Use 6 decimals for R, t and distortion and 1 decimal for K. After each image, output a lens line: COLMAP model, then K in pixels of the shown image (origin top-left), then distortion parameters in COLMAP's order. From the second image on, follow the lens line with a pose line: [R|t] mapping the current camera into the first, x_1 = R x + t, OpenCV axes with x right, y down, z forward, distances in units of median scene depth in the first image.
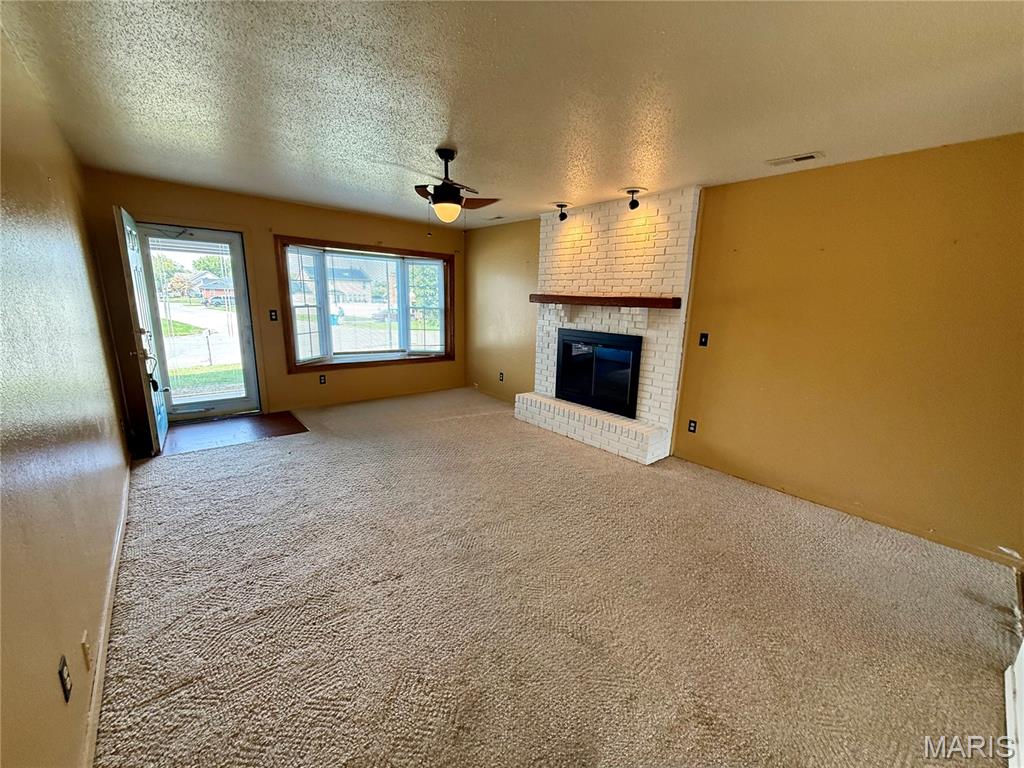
lens RADIAL K [[407.8, 0, 514.4], [0, 407.8, 385.3], [0, 0, 1]] dist [0.000408, -0.000013]
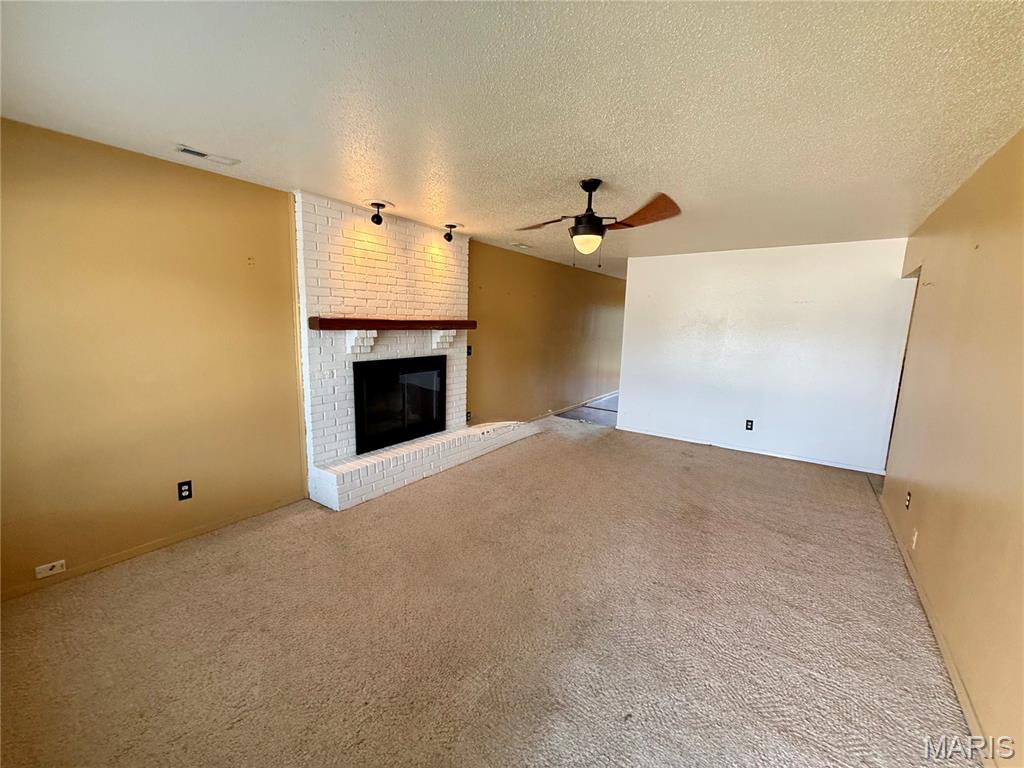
lens RADIAL K [[422.7, 0, 513.2], [0, 422.7, 397.6], [0, 0, 1]] dist [0.083550, -0.000002]
pose [[-0.220294, -0.198177, 0.955090, -0.799068], [0.196030, 0.950173, 0.242371, -0.235574], [-0.955533, 0.240619, -0.170469, 0.969020]]
